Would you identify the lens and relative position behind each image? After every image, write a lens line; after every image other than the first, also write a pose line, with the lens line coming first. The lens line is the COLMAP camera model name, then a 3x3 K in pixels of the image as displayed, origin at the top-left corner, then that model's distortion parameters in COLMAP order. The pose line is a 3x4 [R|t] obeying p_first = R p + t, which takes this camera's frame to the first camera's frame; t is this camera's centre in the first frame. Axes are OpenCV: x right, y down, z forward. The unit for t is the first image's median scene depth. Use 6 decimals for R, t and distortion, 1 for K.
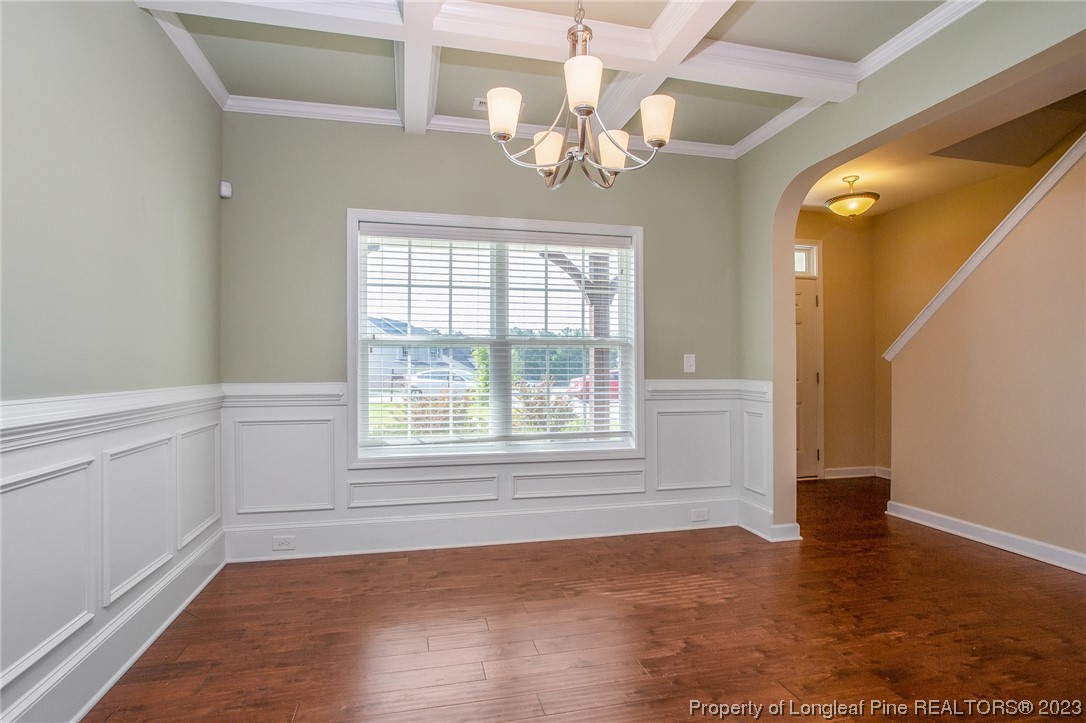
lens RADIAL K [[549.8, 0, 543.4], [0, 549.8, 362.8], [0, 0, 1]] dist [-0.066880, 0.024329]
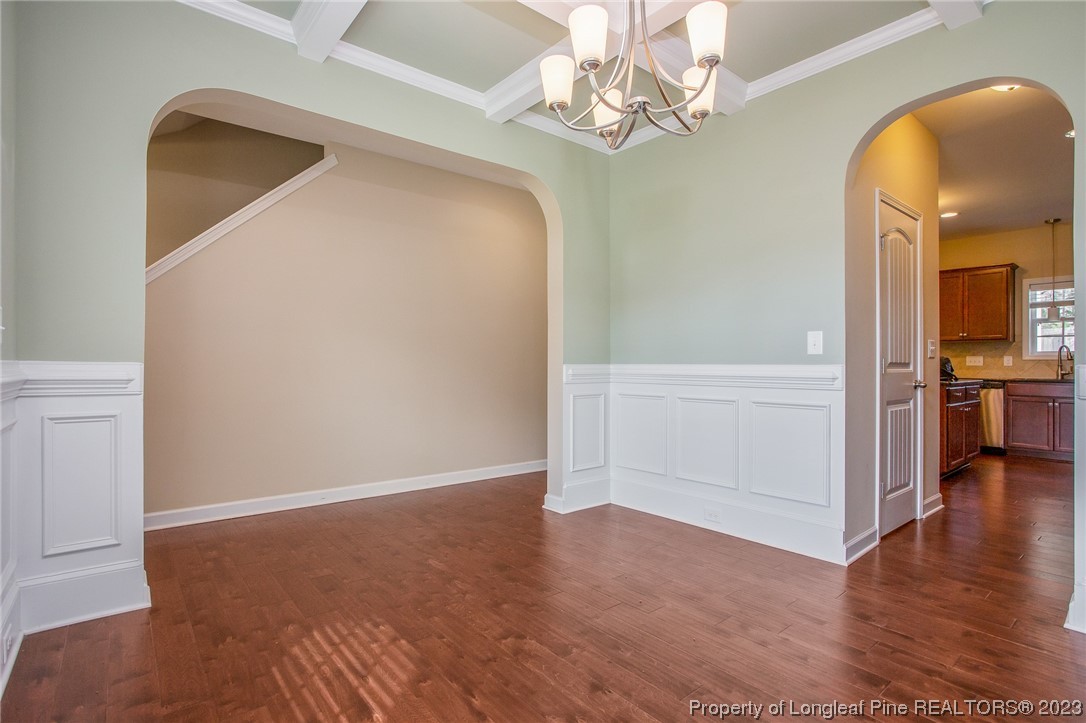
lens RADIAL K [[549.8, 0, 574.6], [0, 549.8, 359.0], [0, 0, 1]] dist [-0.066880, 0.024329]
pose [[-0.462850, 0.002040, 0.886434, -0.500337], [-0.005745, 0.999969, -0.005301, 0.039871], [-0.886418, -0.007546, -0.462824, 1.089481]]
